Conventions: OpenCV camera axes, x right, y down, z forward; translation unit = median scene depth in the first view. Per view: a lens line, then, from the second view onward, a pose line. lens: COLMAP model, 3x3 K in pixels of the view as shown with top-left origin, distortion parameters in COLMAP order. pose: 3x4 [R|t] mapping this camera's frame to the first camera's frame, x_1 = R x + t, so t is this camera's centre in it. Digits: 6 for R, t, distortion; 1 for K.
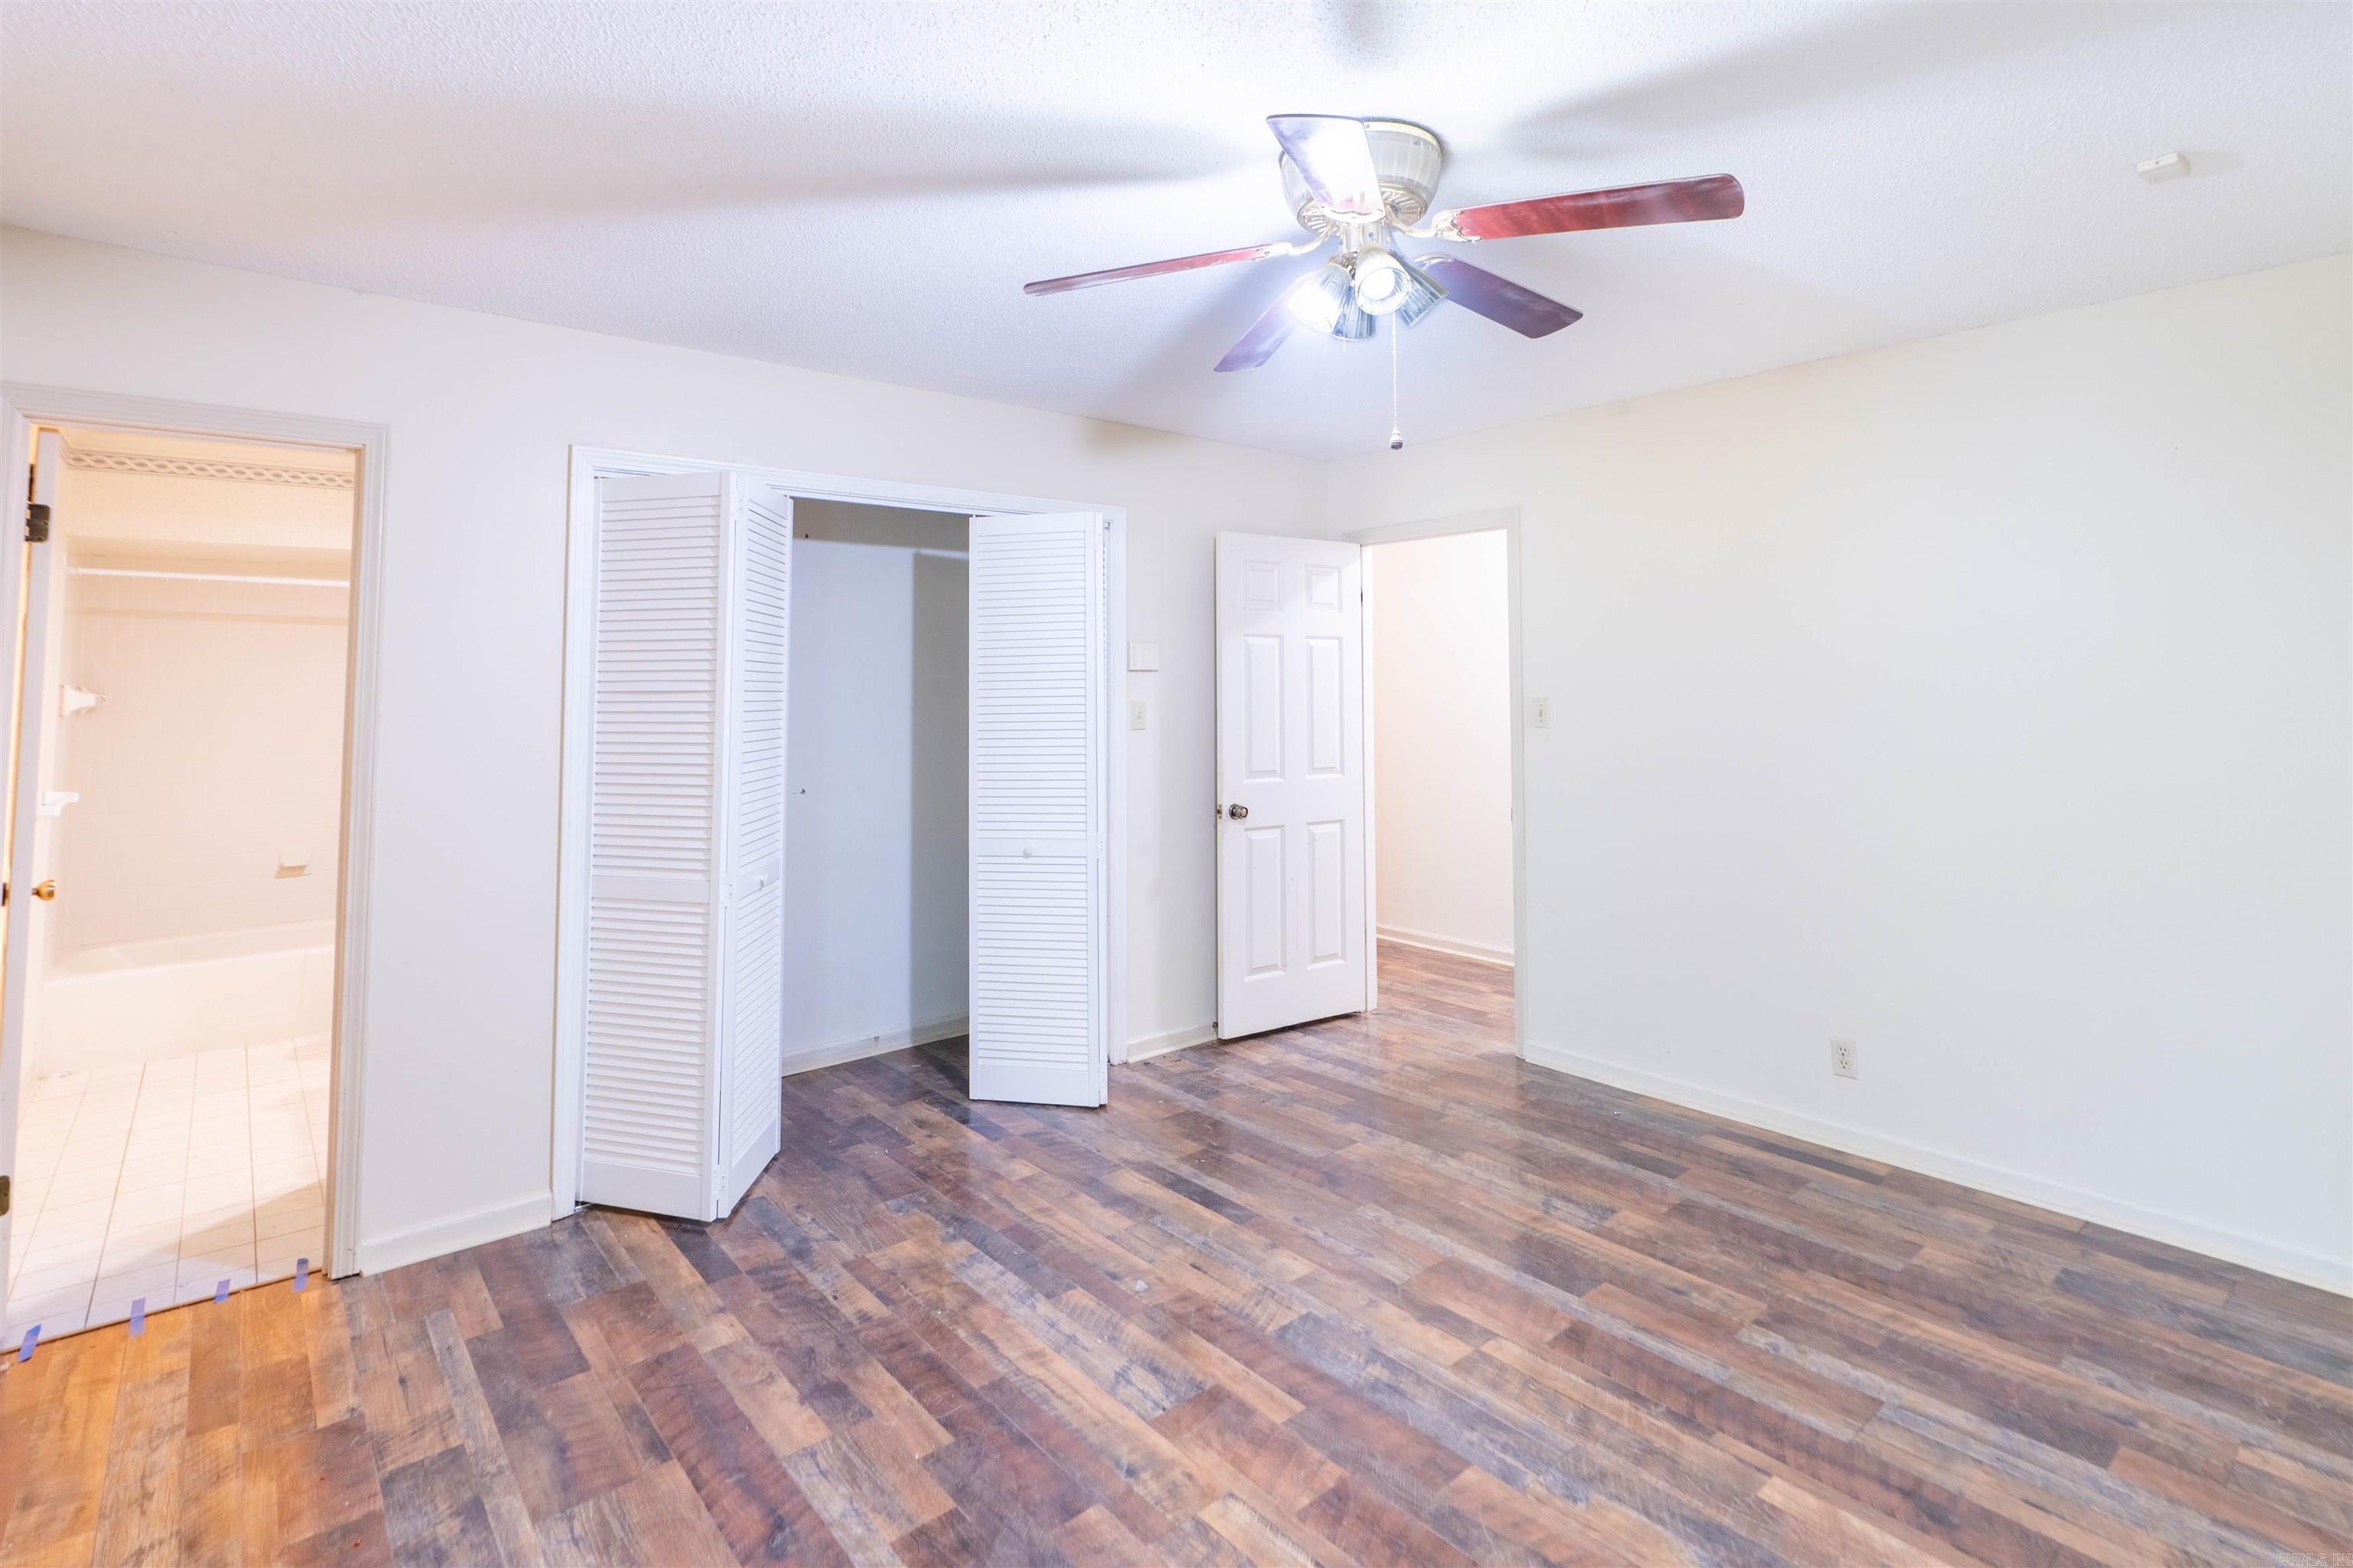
lens RADIAL K [[1091.1, 0, 1177.8], [0, 1091.1, 755.3], [0, 0, 1]] dist [-0.000223, 0.000217]
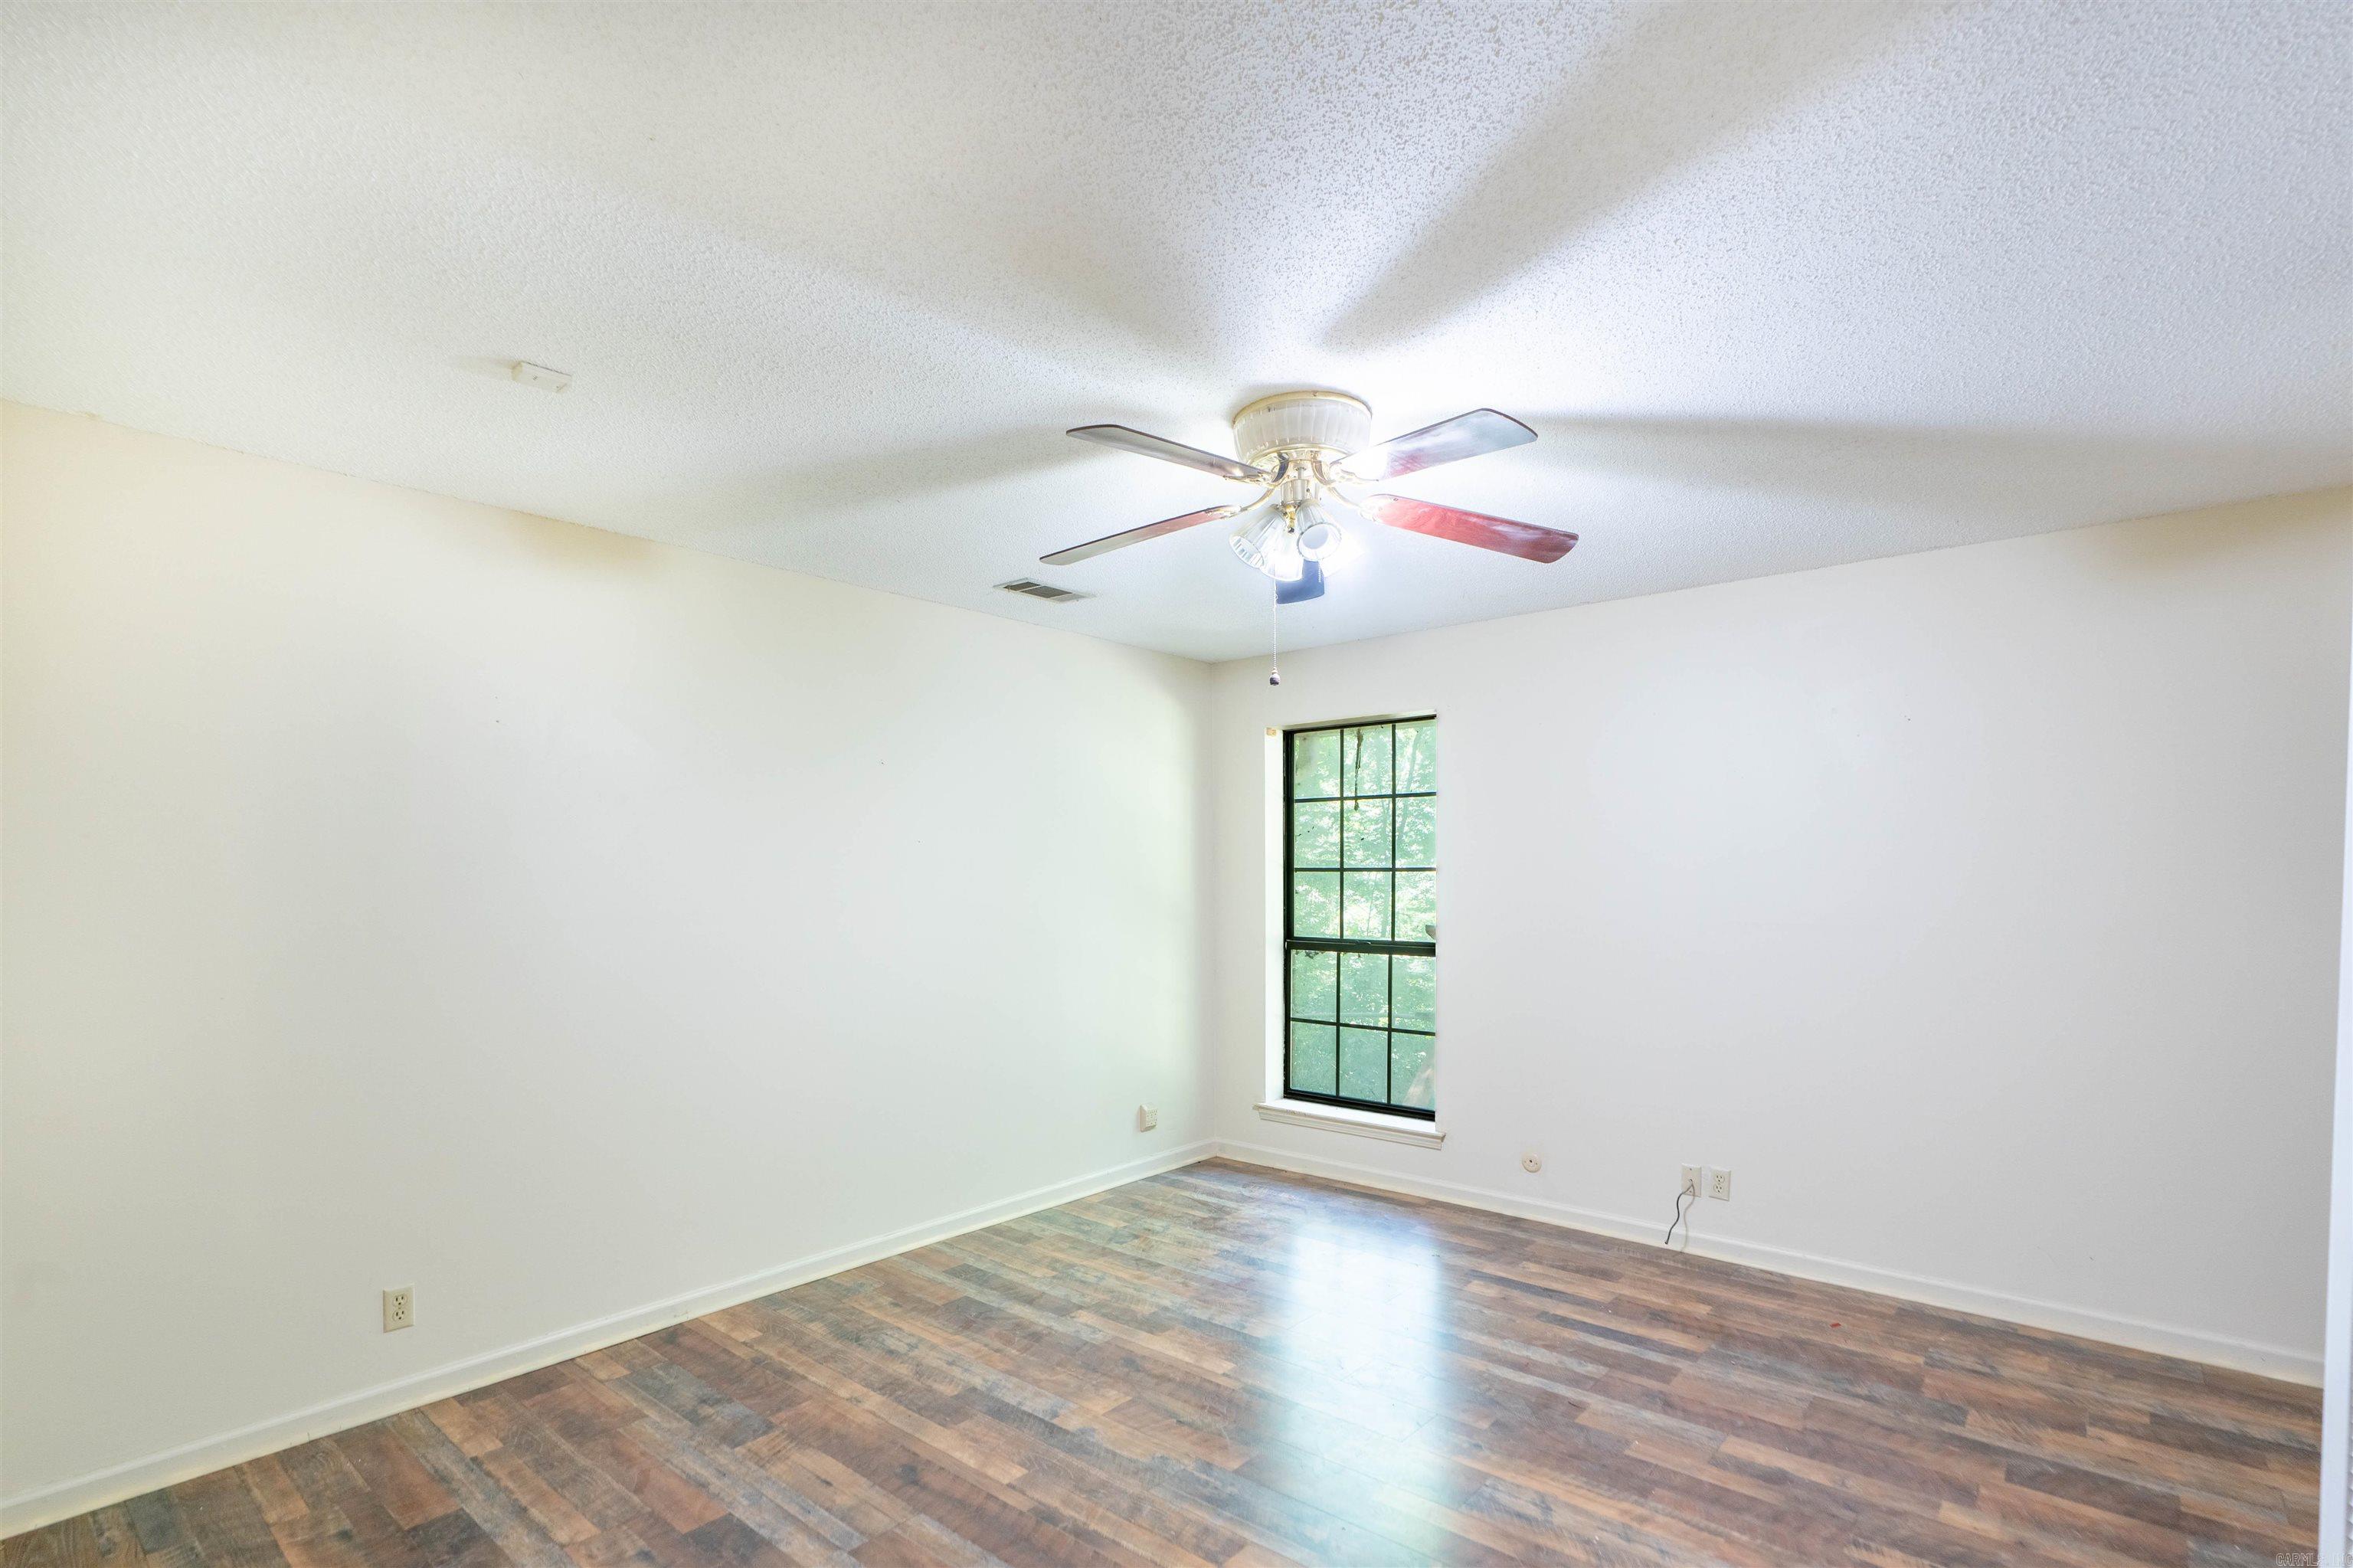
lens RADIAL K [[1091.1, 0, 1177.8], [0, 1091.1, 755.3], [0, 0, 1]] dist [-0.000223, 0.000217]
pose [[-0.985742, -0.007727, -0.168087, 0.530529], [0.000149, 0.998904, -0.046799, -0.132564], [0.168264, -0.046157, -0.984661, 2.189760]]
